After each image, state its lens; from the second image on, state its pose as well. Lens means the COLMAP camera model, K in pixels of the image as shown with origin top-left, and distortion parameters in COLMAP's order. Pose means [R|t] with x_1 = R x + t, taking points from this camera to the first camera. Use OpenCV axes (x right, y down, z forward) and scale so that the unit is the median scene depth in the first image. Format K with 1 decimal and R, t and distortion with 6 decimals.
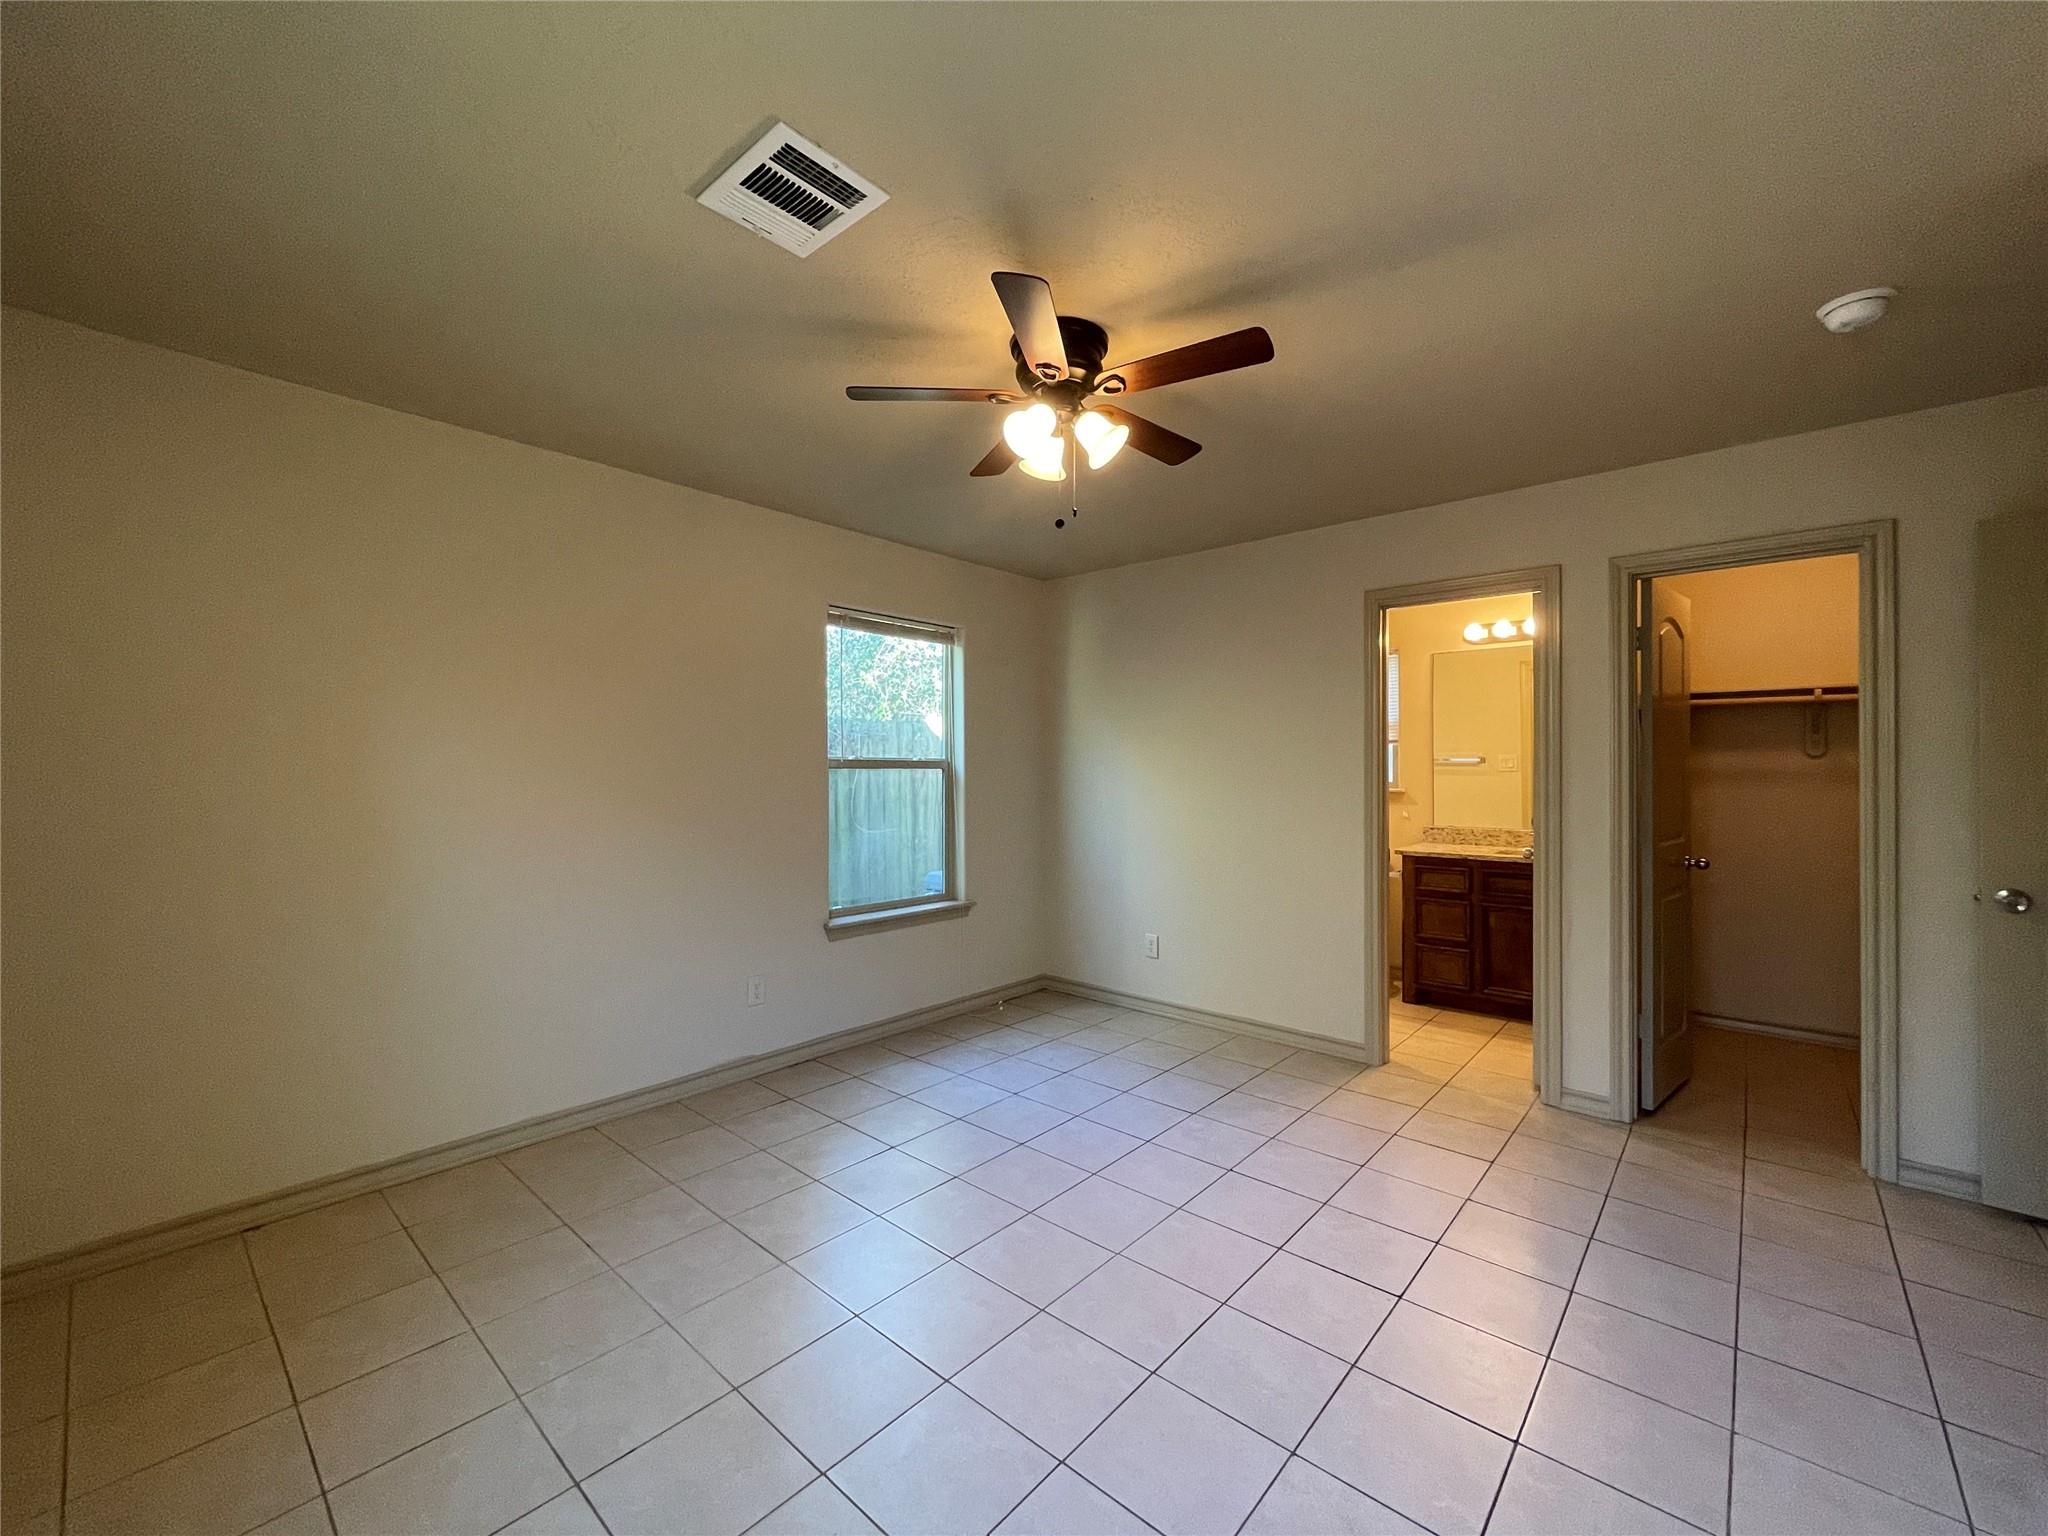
lens RADIAL K [[830.0, 0, 1024.3], [0, 830.0, 762.6], [0, 0, 1]] dist [-0.002967, 0.000228]
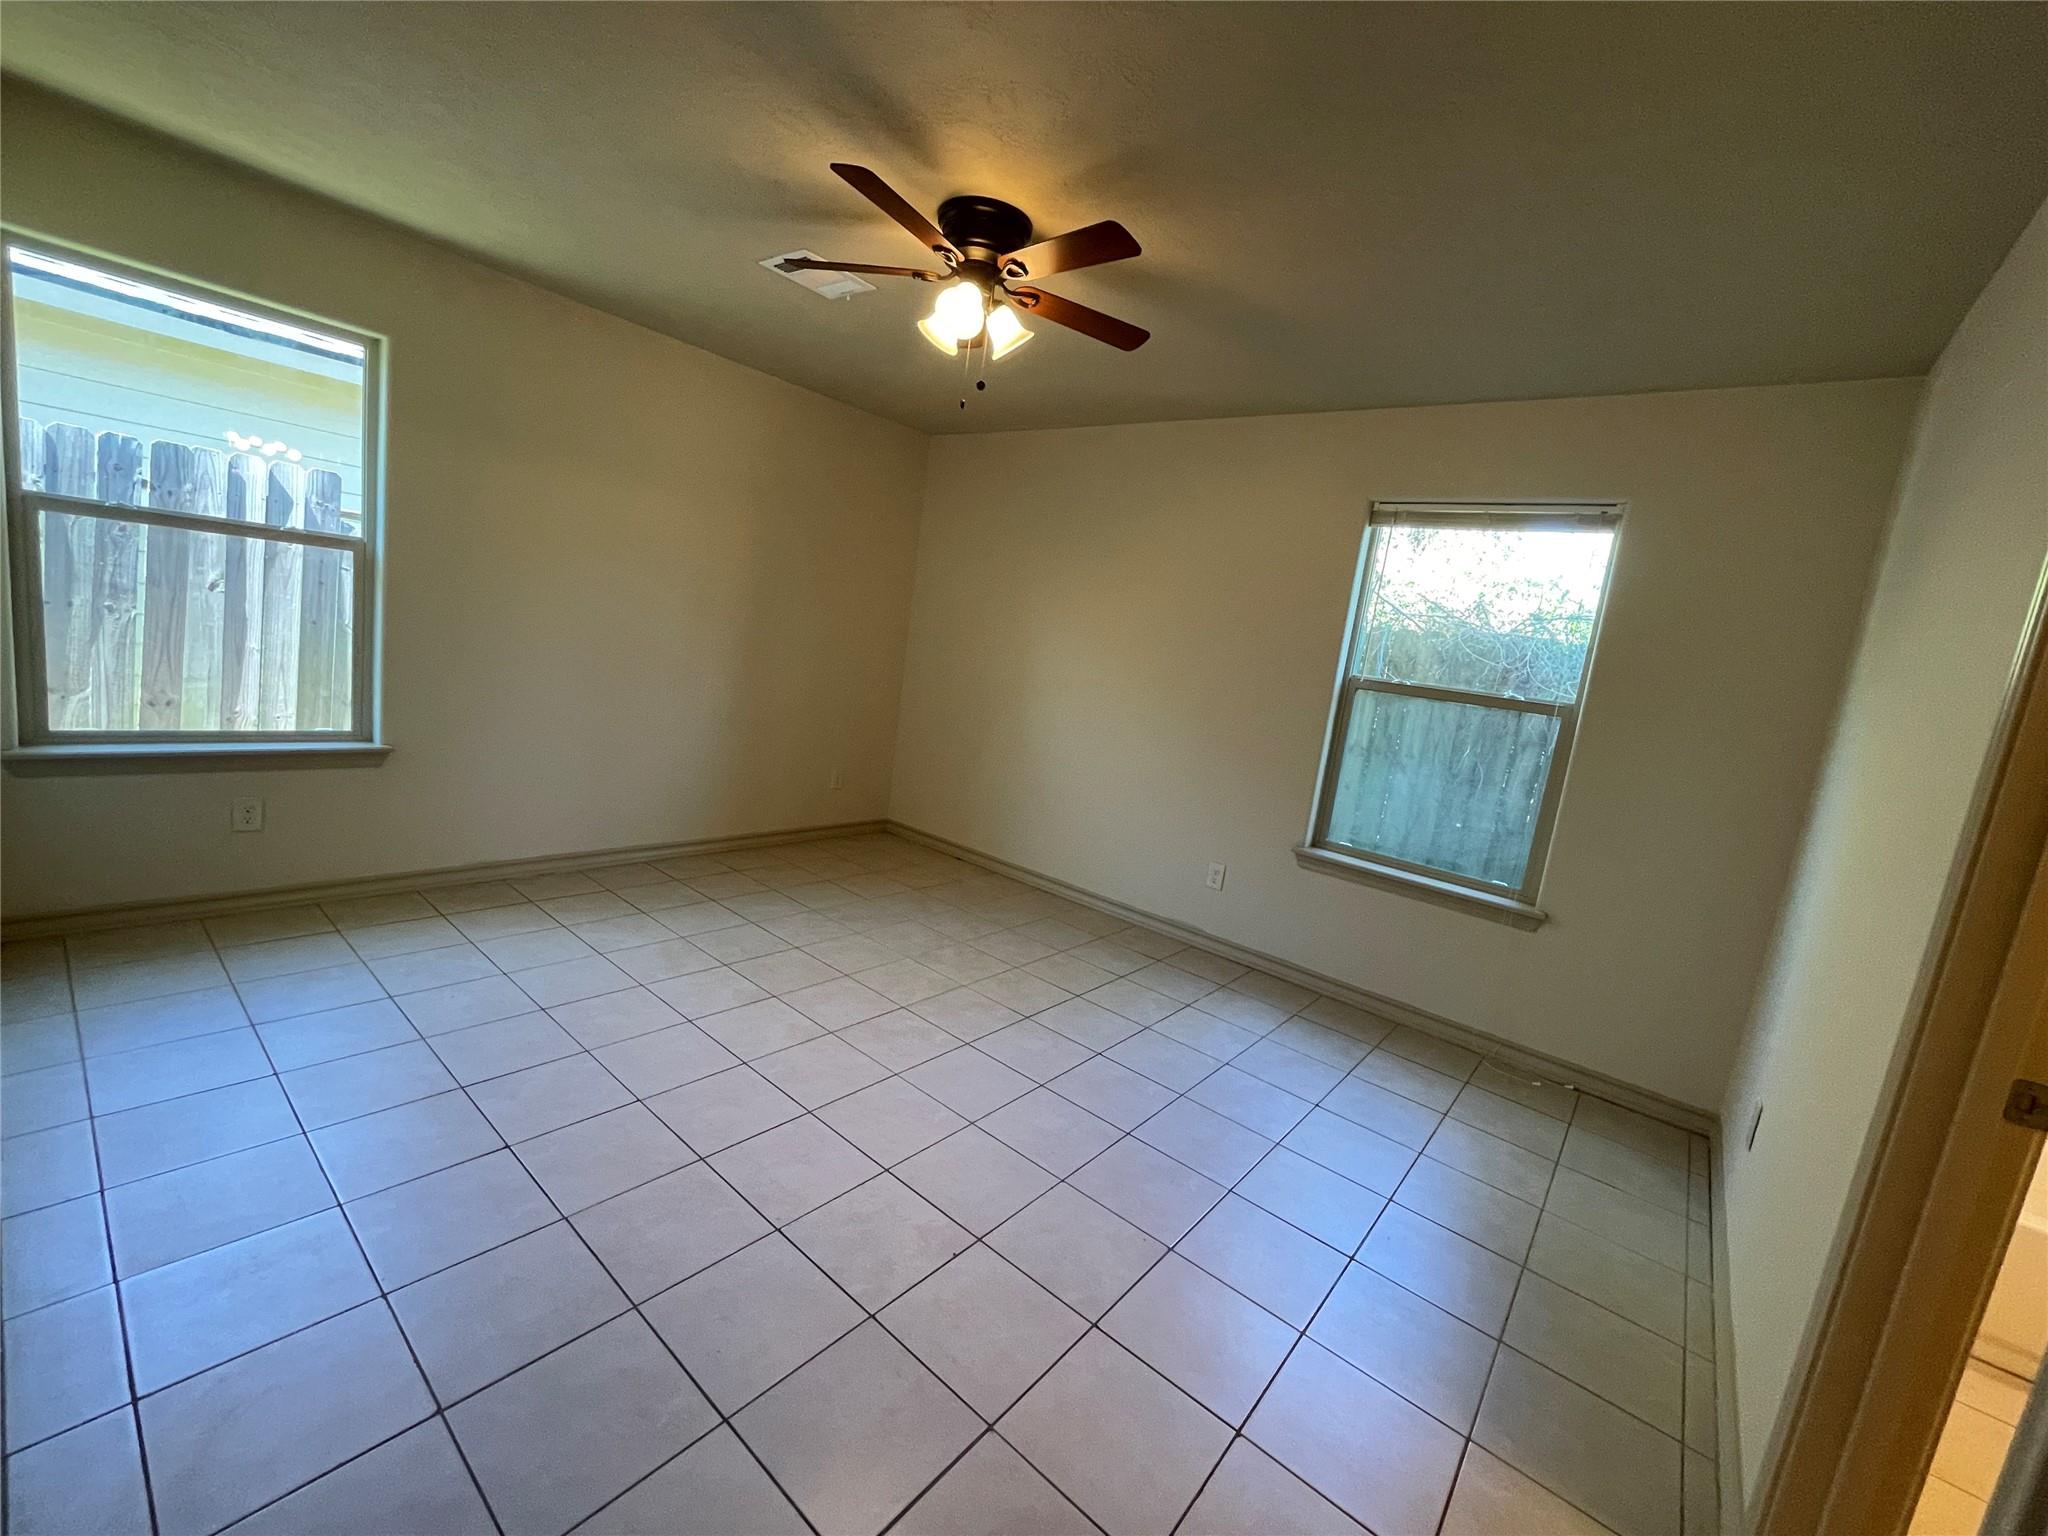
lens RADIAL K [[830.0, 0, 1024.1], [0, 830.0, 767.0], [0, 0, 1]] dist [-0.002967, 0.000228]
pose [[0.035279, 0.159871, -0.986507, 0.618189], [-0.122321, 0.980391, 0.154505, -0.004627], [0.991863, 0.115219, 0.054143, 0.569804]]
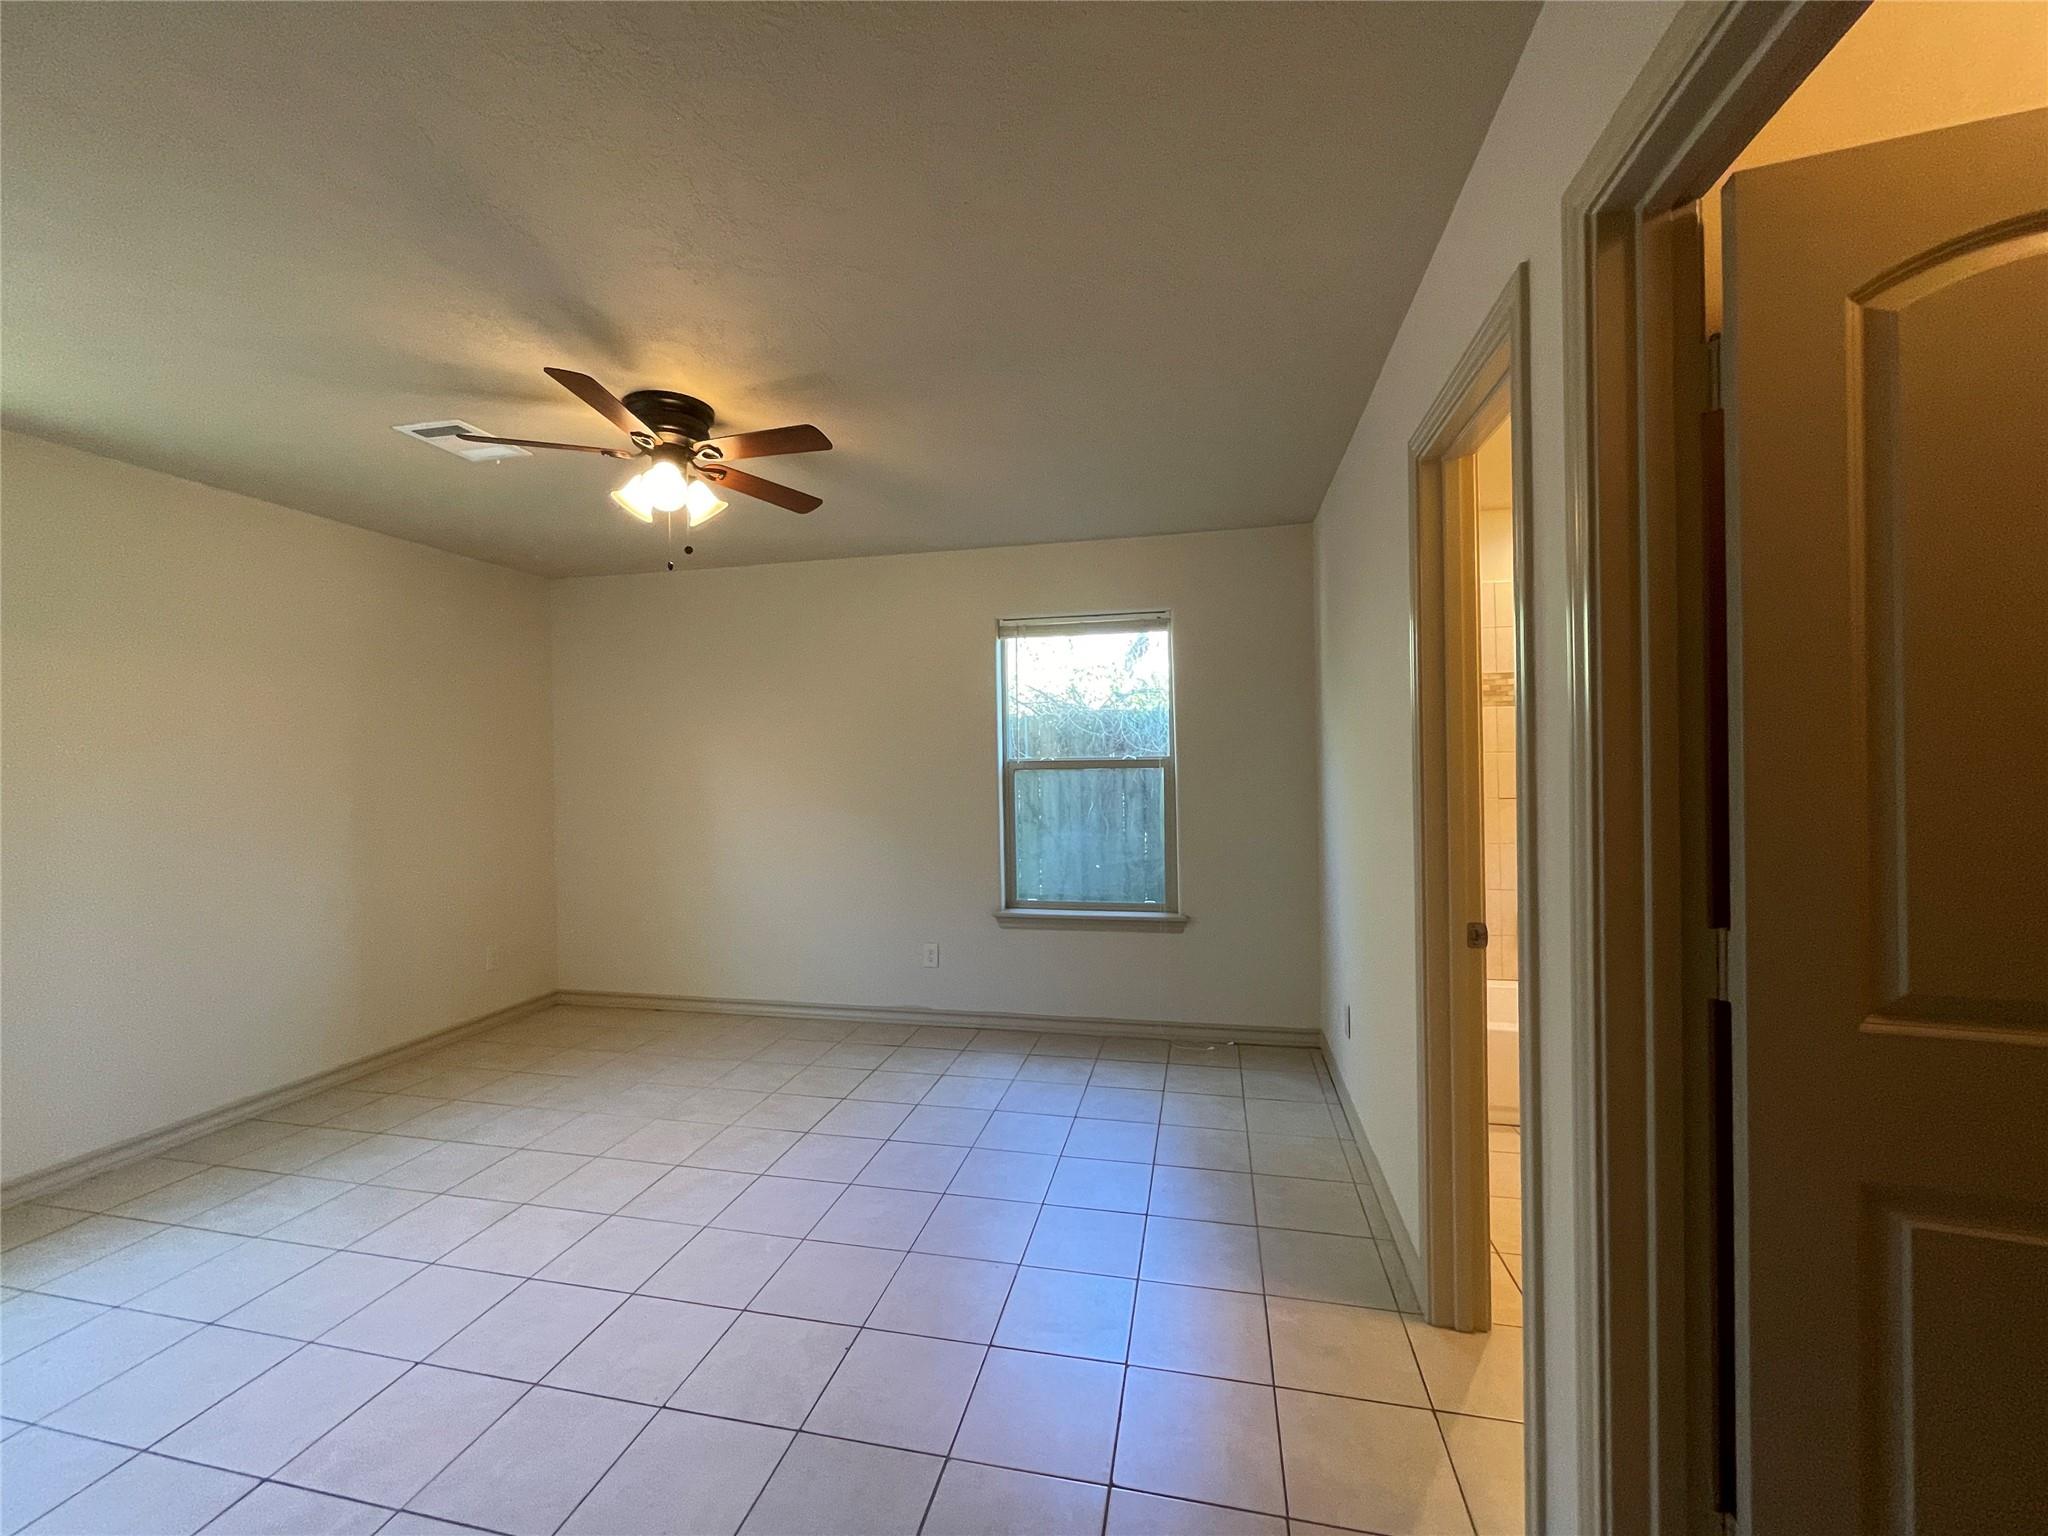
lens RADIAL K [[830.0, 0, 1020.9], [0, 830.0, 766.9], [0, 0, 1]] dist [-0.002967, 0.000228]
pose [[0.482405, -0.005508, -0.875931, 0.678792], [0.025741, 0.999638, 0.007891, -0.004887], [0.875570, -0.026354, 0.482372, 0.457679]]
